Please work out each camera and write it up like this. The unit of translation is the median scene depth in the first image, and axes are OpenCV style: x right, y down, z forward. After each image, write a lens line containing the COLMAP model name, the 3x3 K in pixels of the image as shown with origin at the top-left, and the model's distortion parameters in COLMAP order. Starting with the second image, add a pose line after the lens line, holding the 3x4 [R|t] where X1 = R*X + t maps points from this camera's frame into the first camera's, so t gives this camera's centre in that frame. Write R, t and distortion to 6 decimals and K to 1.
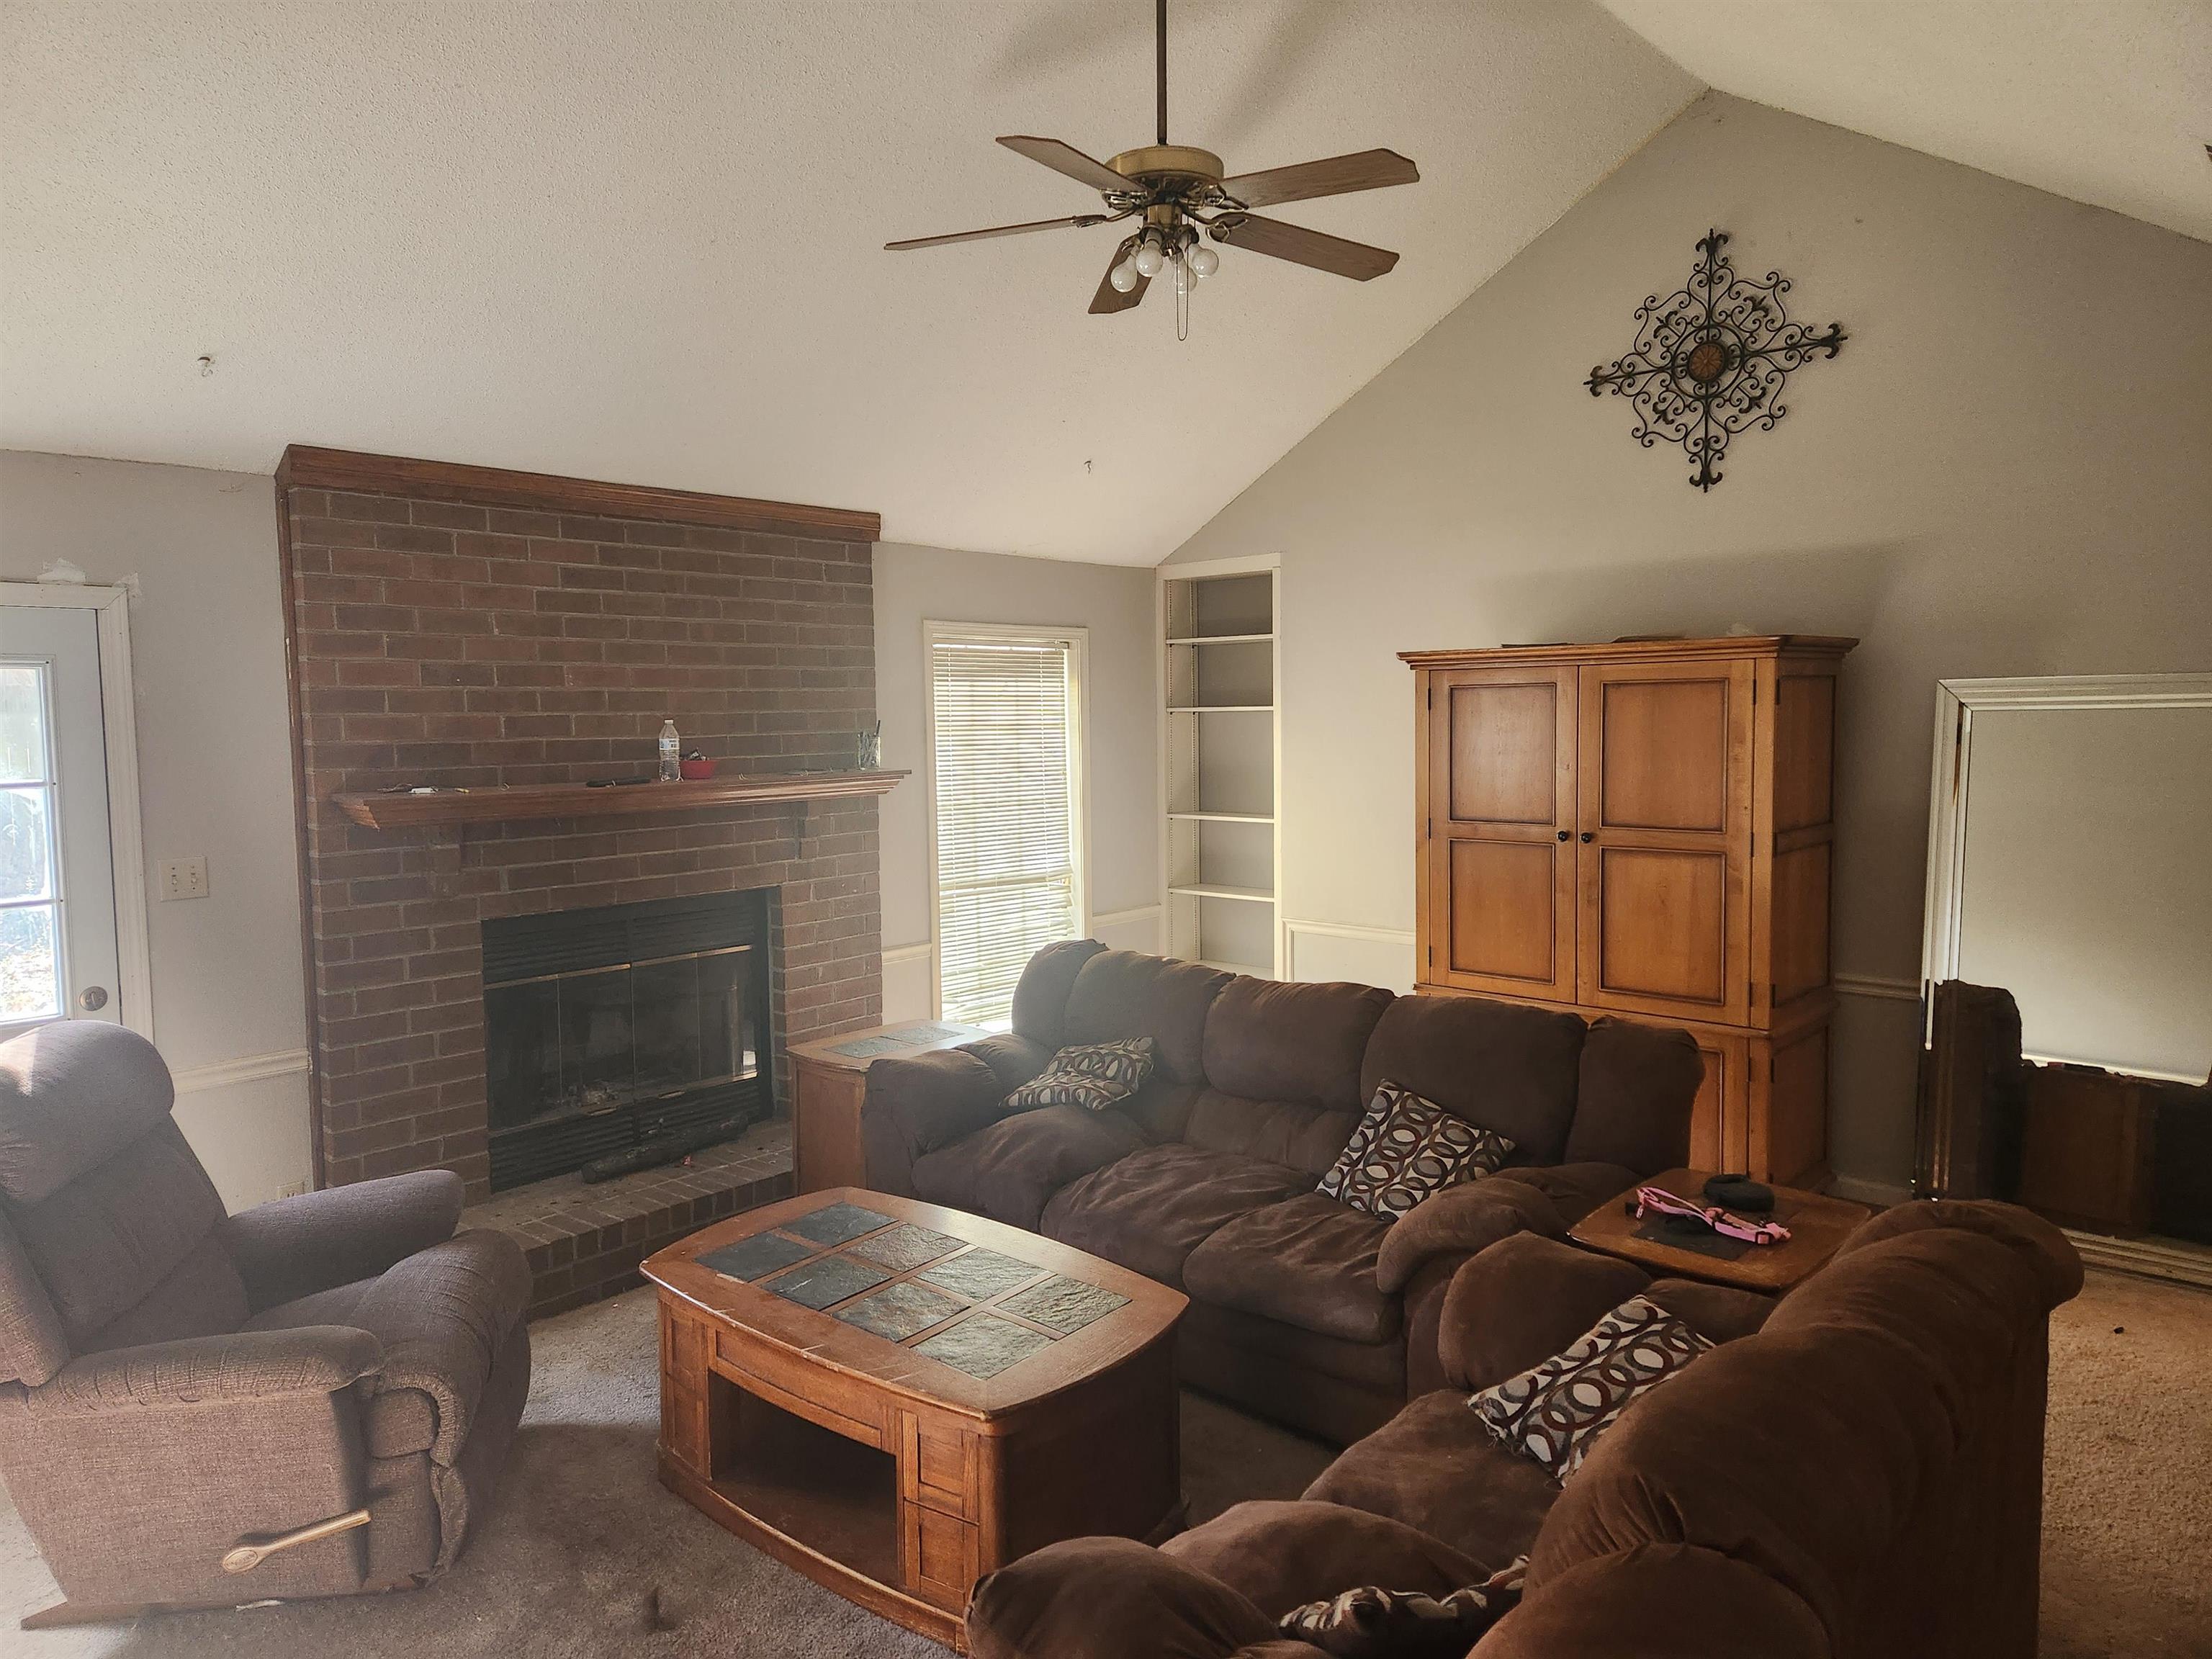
lens RADIAL K [[1488.9, 0, 1109.7], [0, 1488.9, 815.8], [0, 0, 1]] dist [-0.006312, -0.006299]
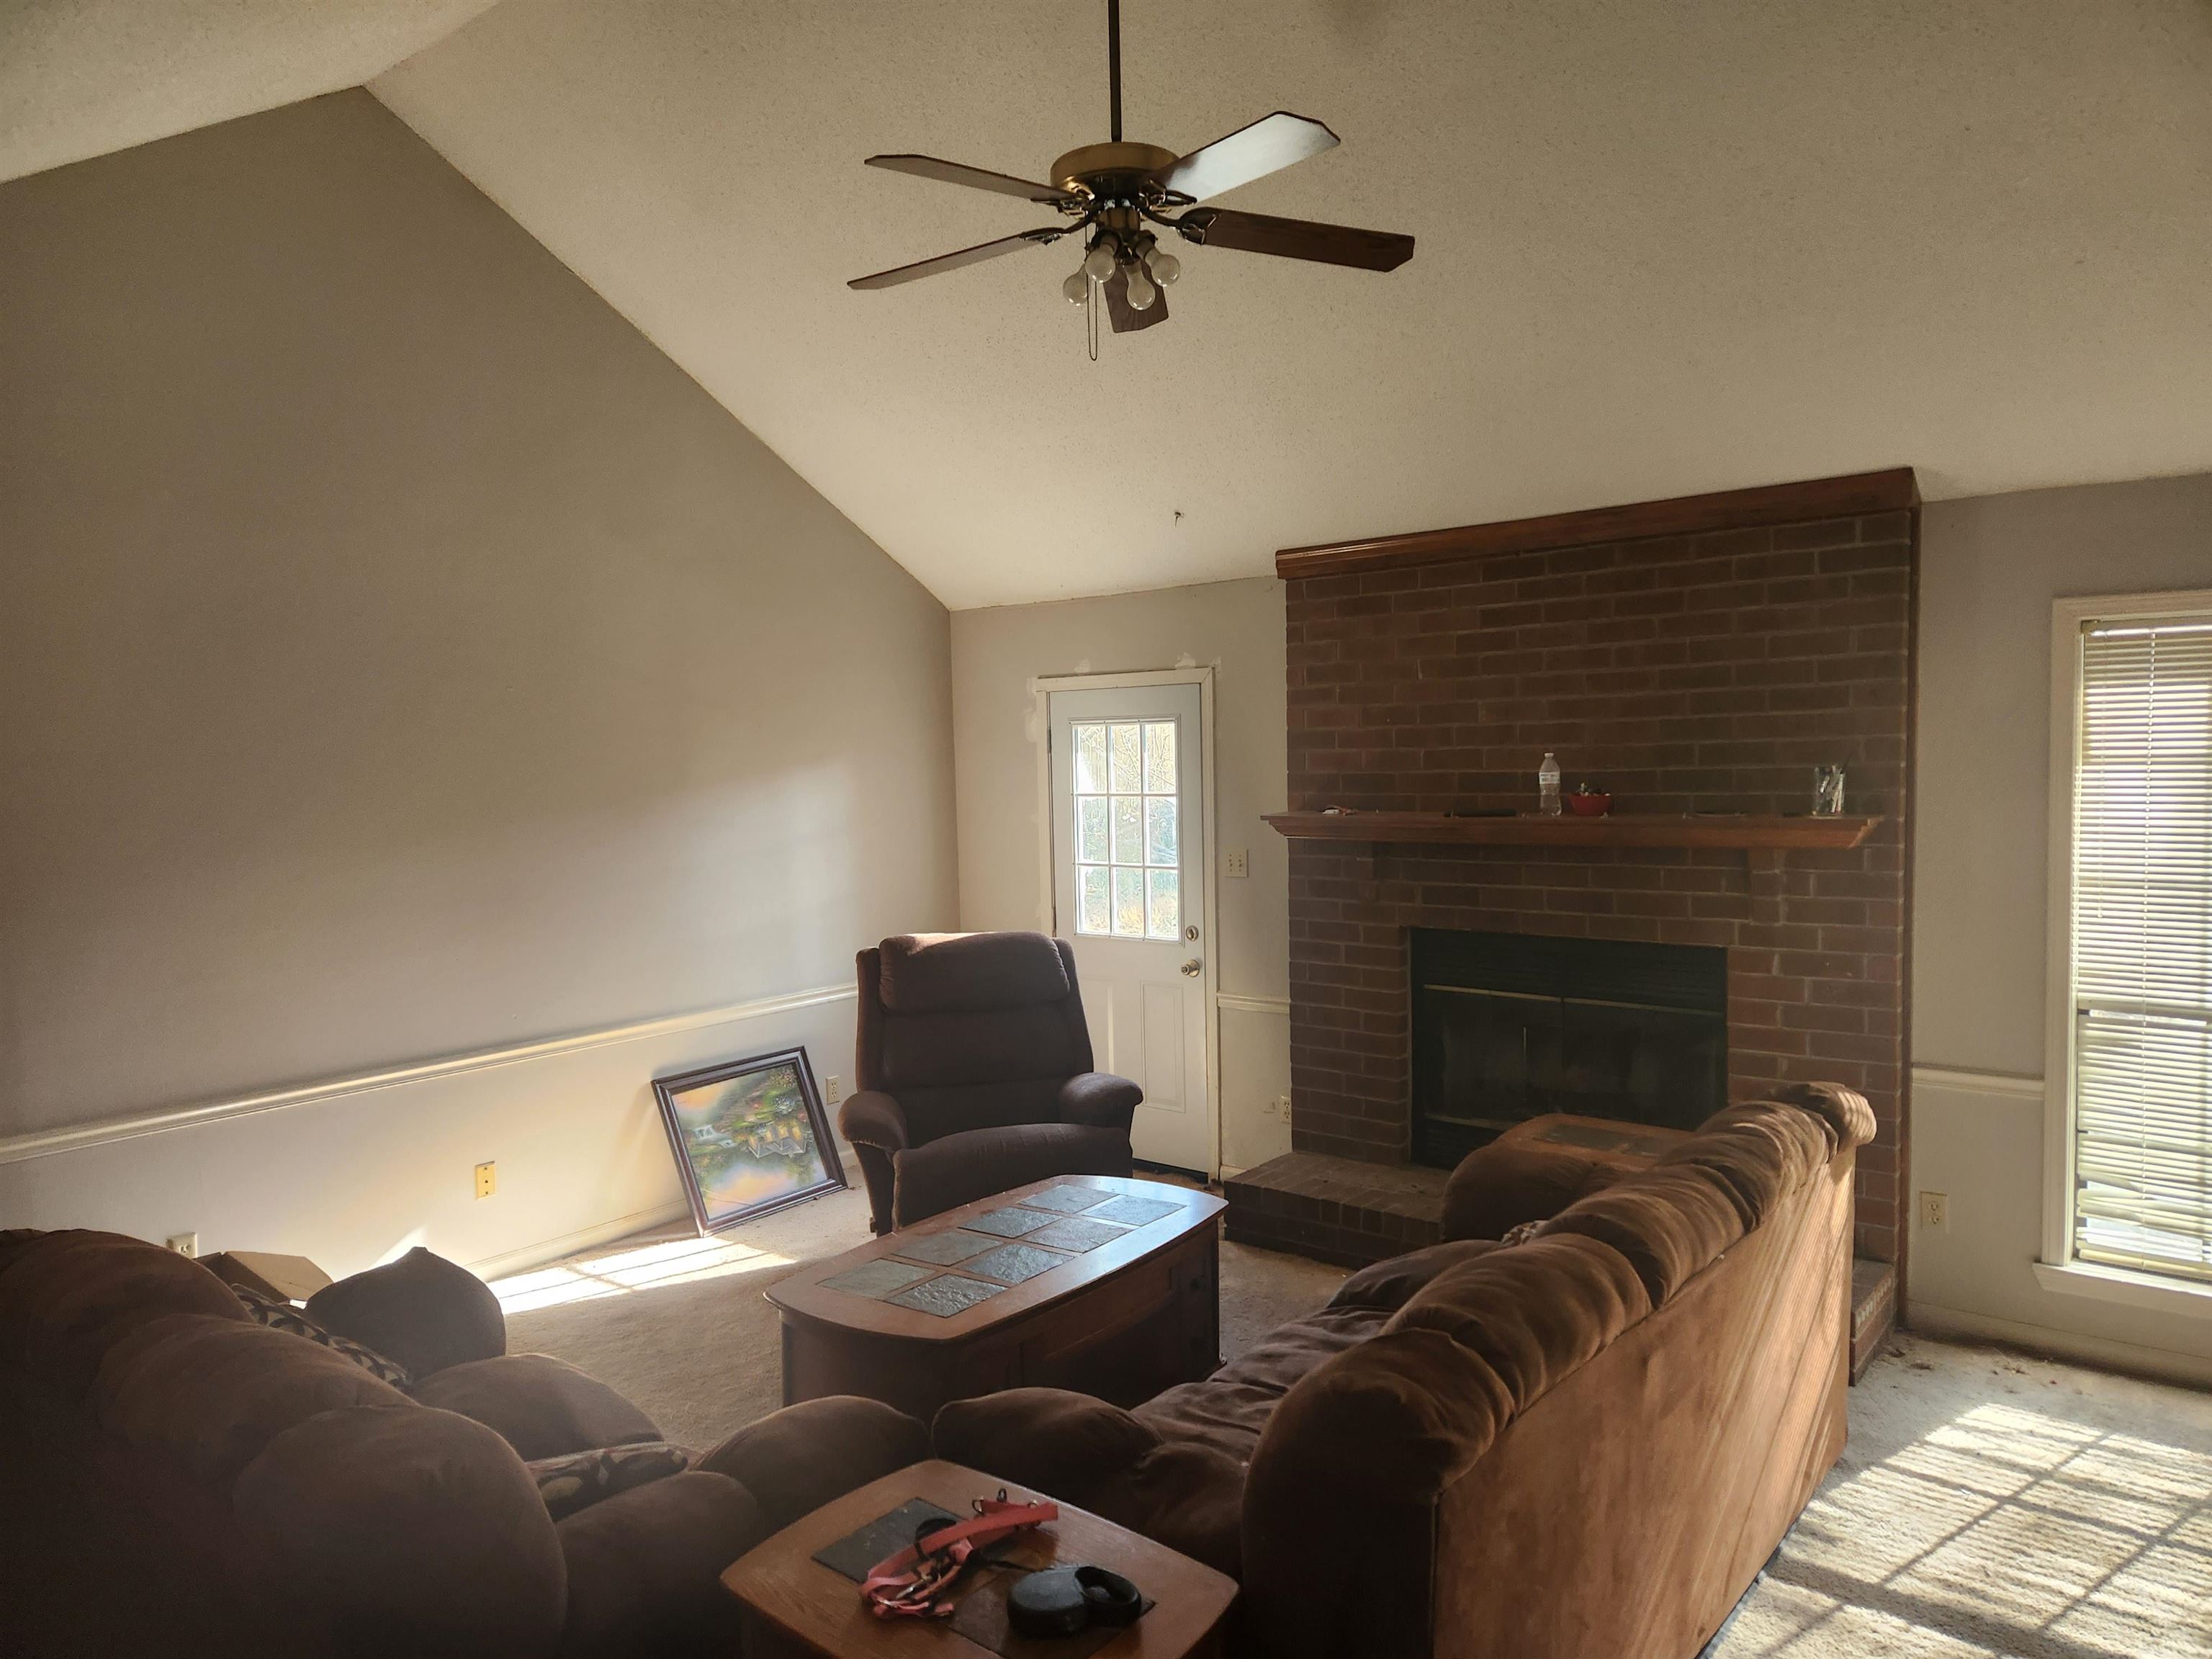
lens RADIAL K [[1488.9, 0, 1109.4], [0, 1488.9, 848.5], [0, 0, 1]] dist [-0.006312, -0.006299]
pose [[-0.018530, 0.068336, -0.997490, 0.706680], [-0.051253, 0.996285, 0.069206, -0.056410], [0.998514, 0.052406, -0.014959, 0.753192]]
